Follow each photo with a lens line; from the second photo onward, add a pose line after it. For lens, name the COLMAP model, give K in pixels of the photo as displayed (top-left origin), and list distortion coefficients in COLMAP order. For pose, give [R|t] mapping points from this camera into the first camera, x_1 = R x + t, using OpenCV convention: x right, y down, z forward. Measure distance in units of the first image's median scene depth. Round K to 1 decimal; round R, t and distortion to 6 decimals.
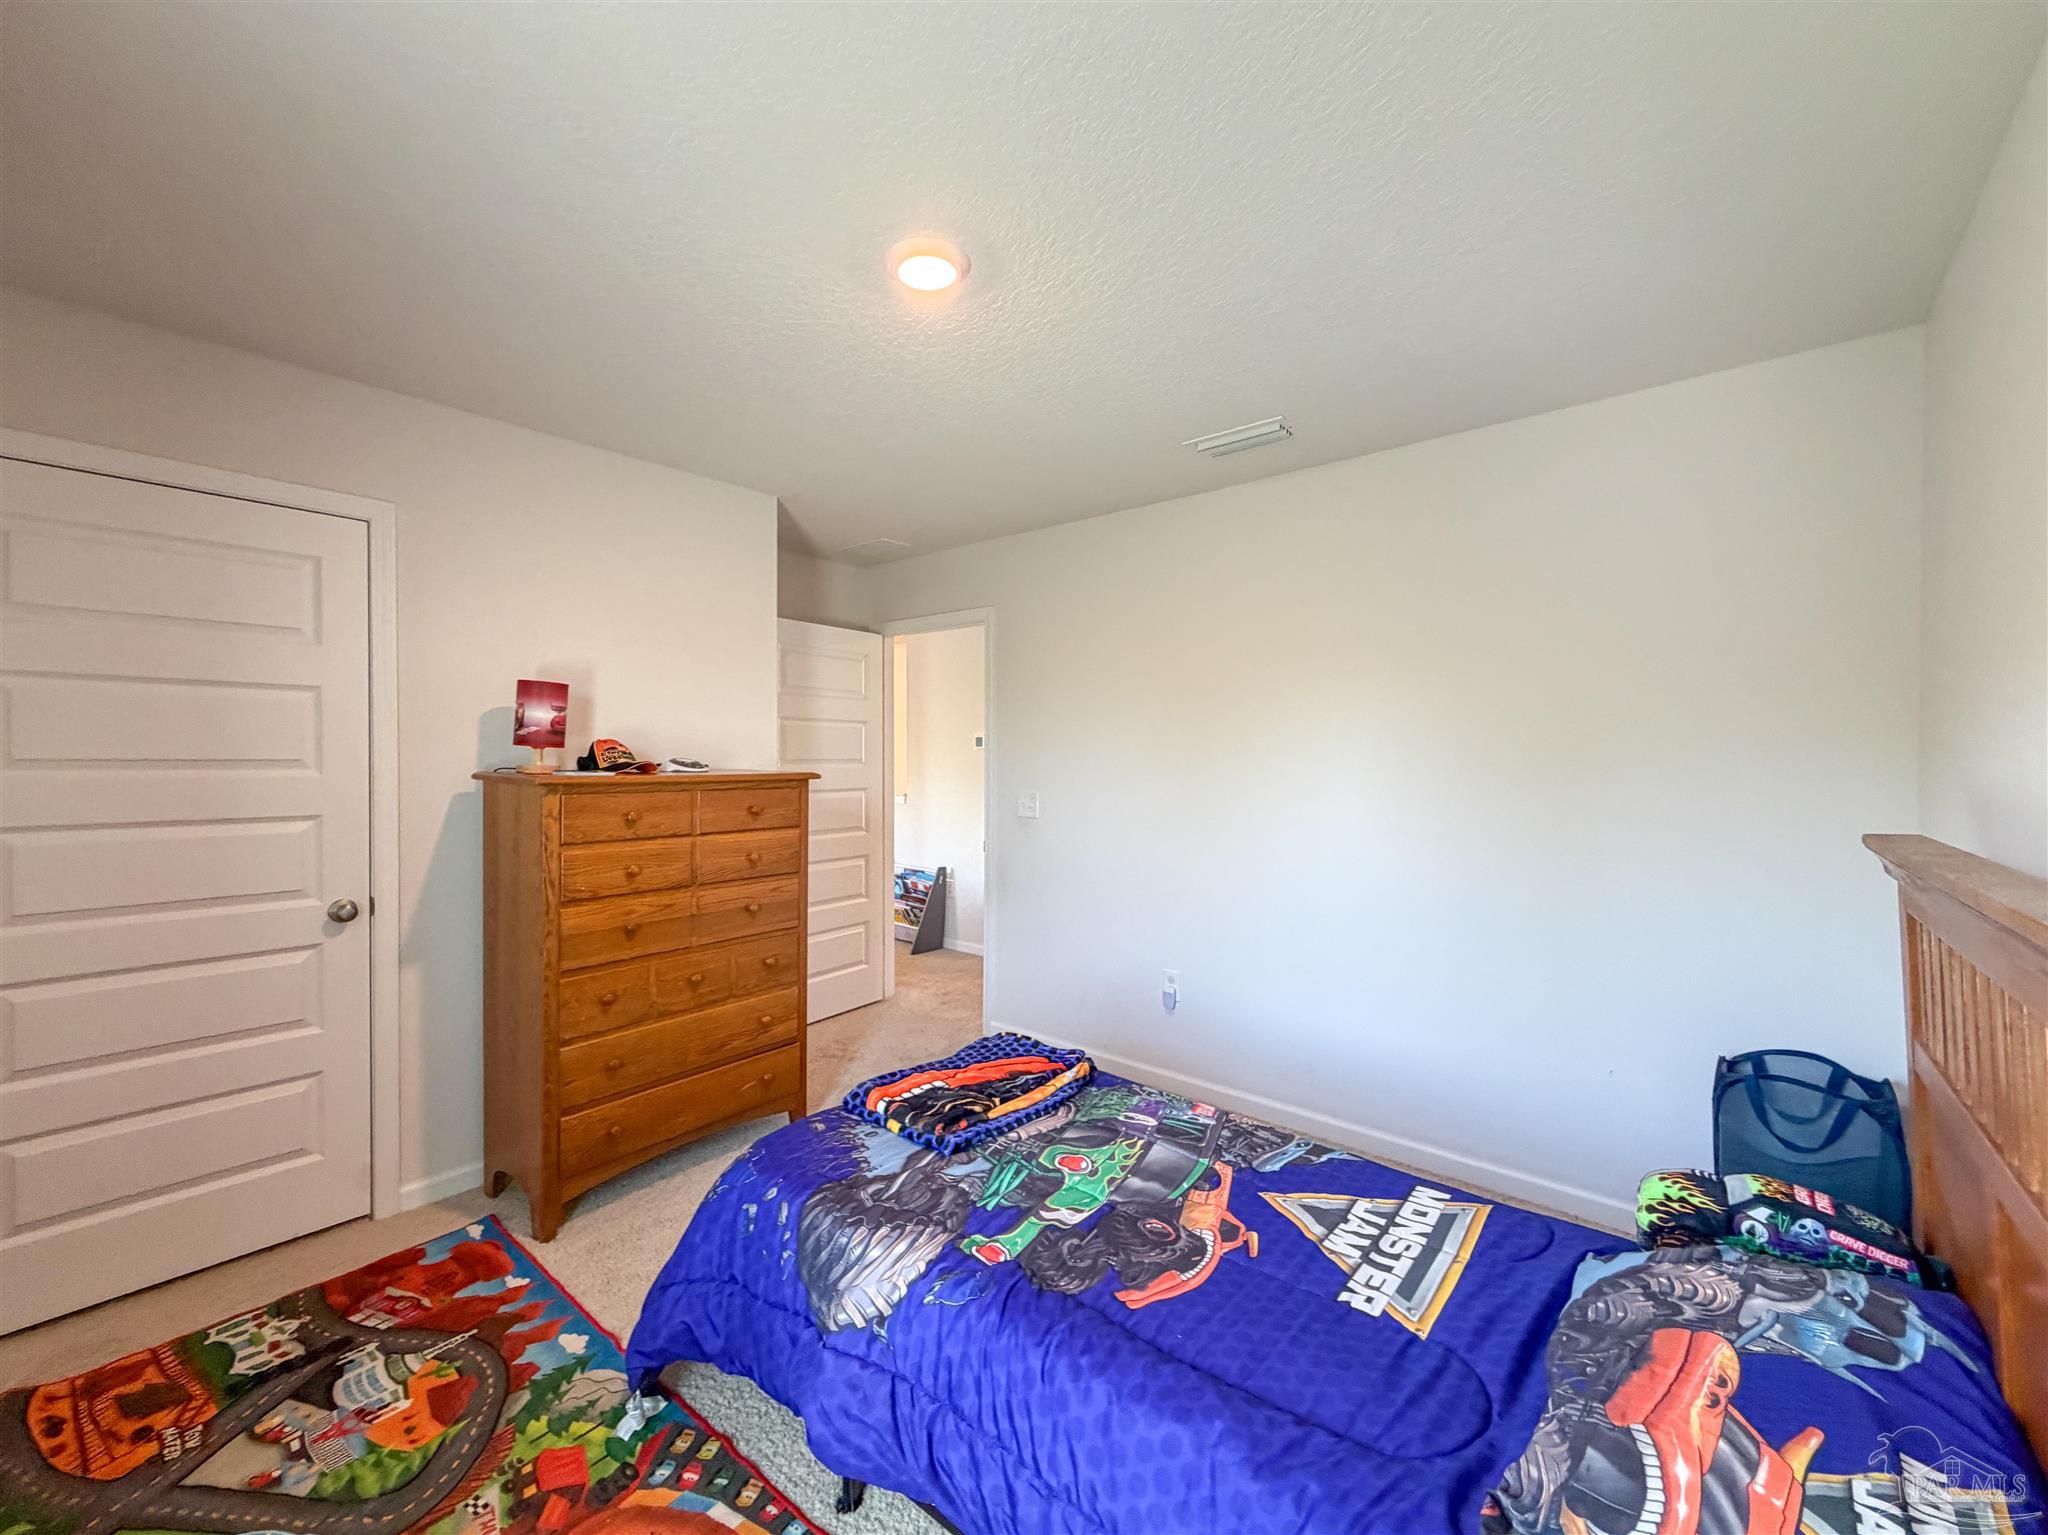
lens RADIAL K [[813.9, 0, 1019.9], [0, 813.9, 781.0], [0, 0, 1]] dist [-0.003017, -0.000174]
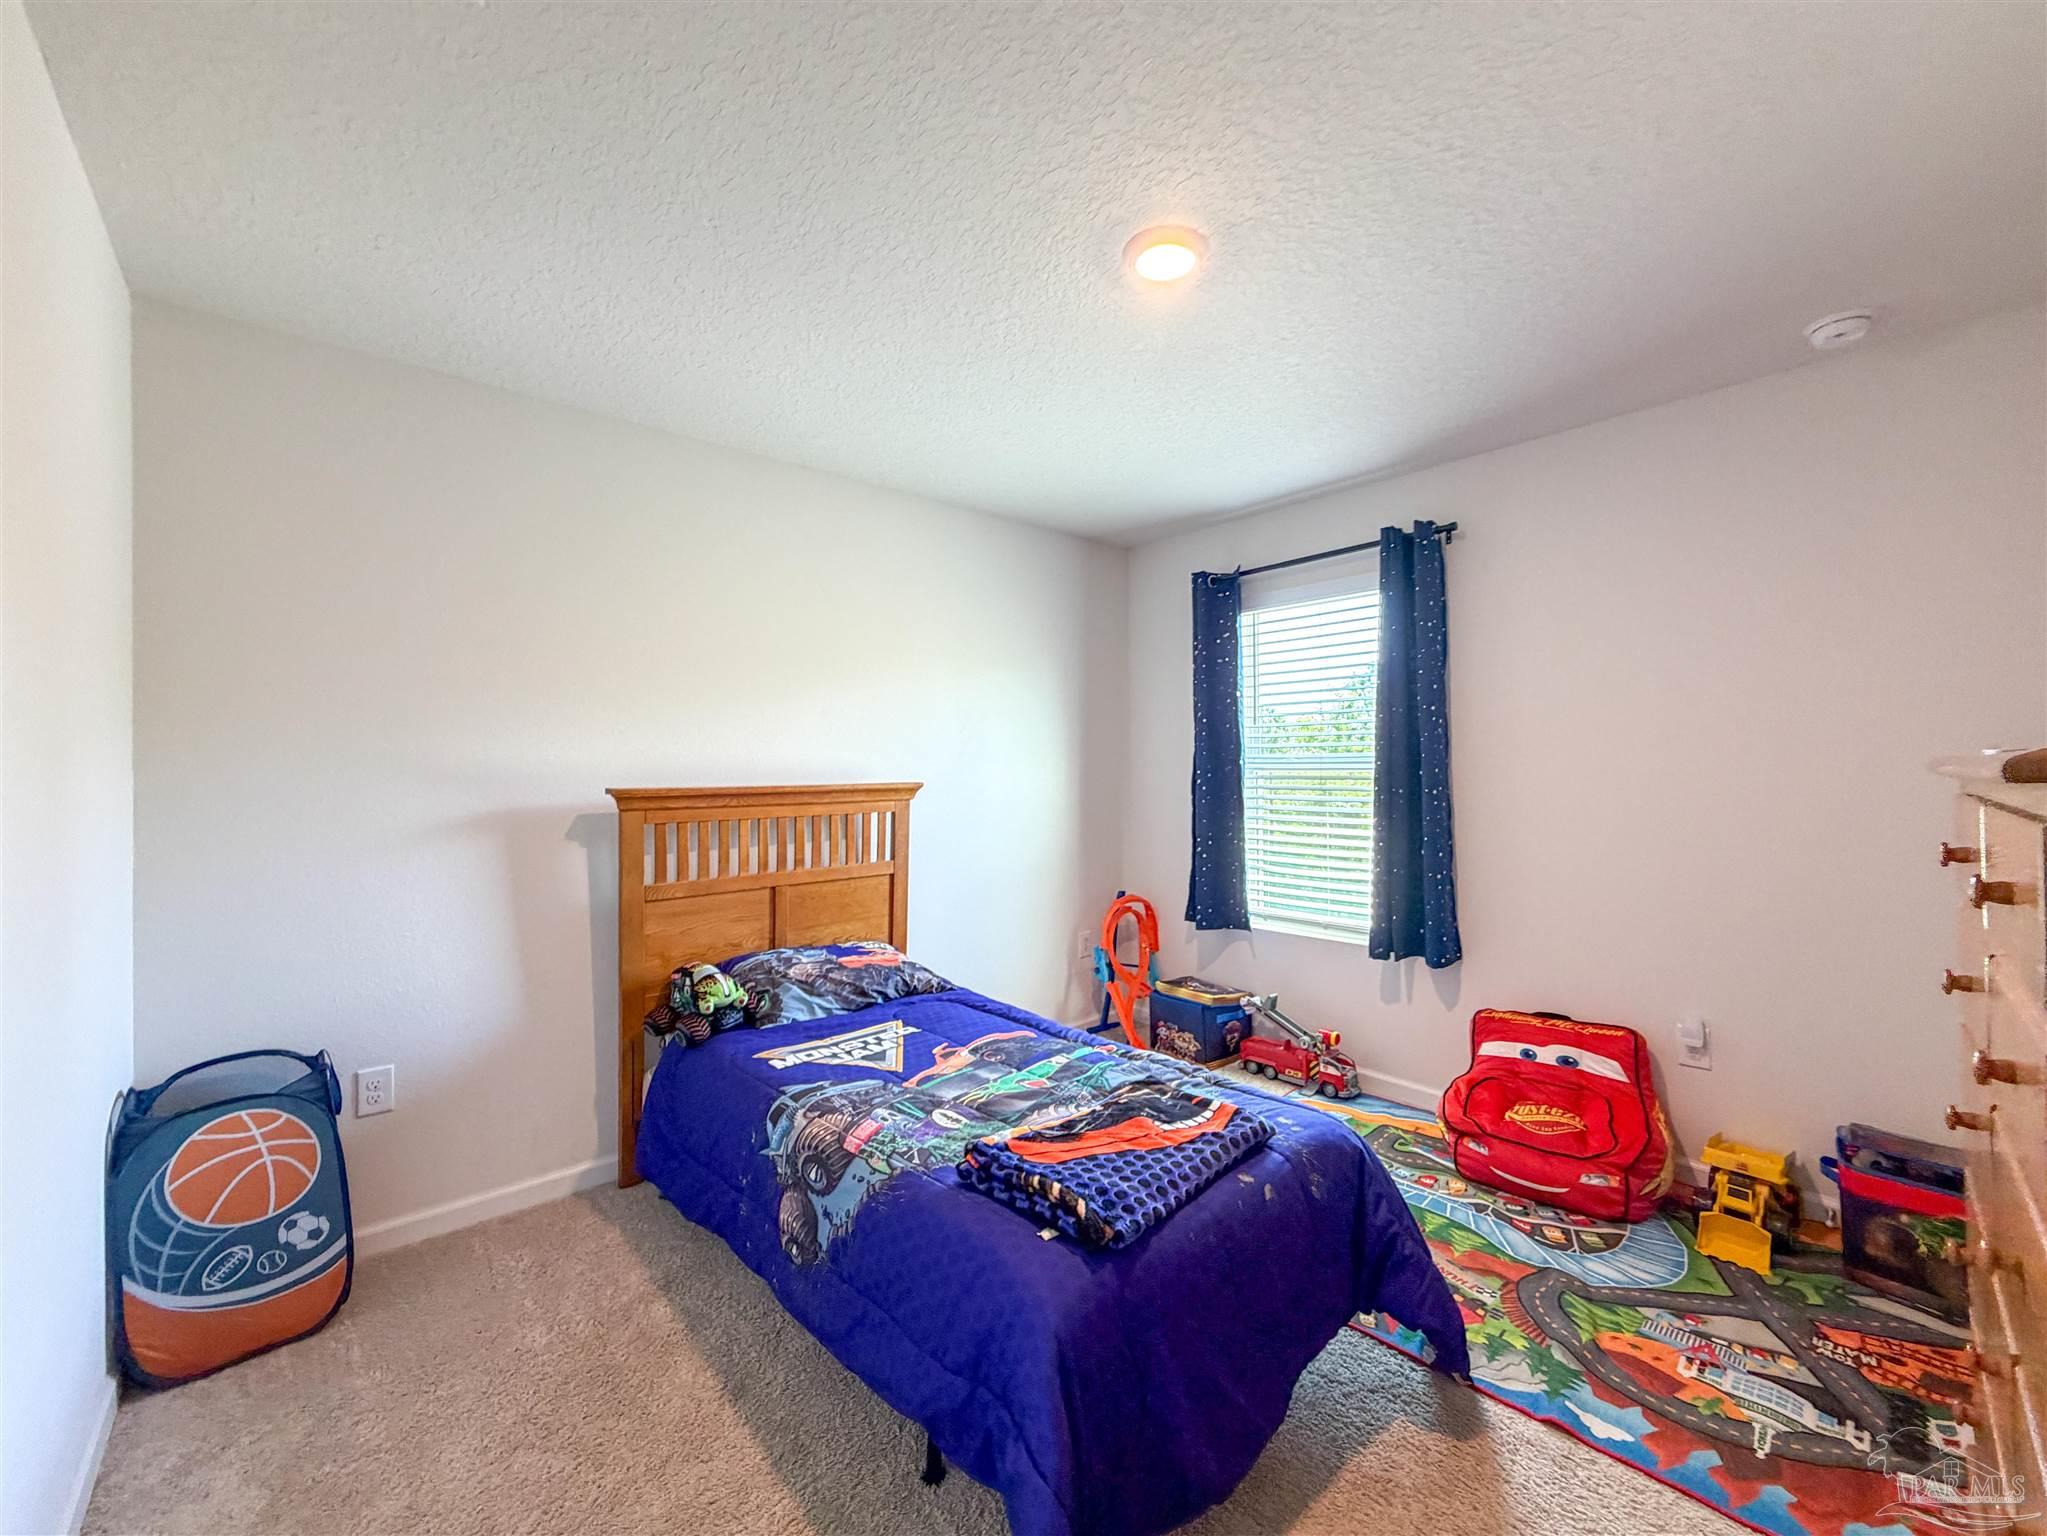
lens RADIAL K [[813.5, 0, 1025.2], [0, 813.5, 748.7], [0, 0, 1]] dist [-0.003017, -0.000174]
pose [[-0.991330, 0.003839, 0.131342, -0.080940], [0.004239, 0.999987, 0.002762, -0.020765], [-0.131329, 0.003295, -0.991333, 2.285333]]
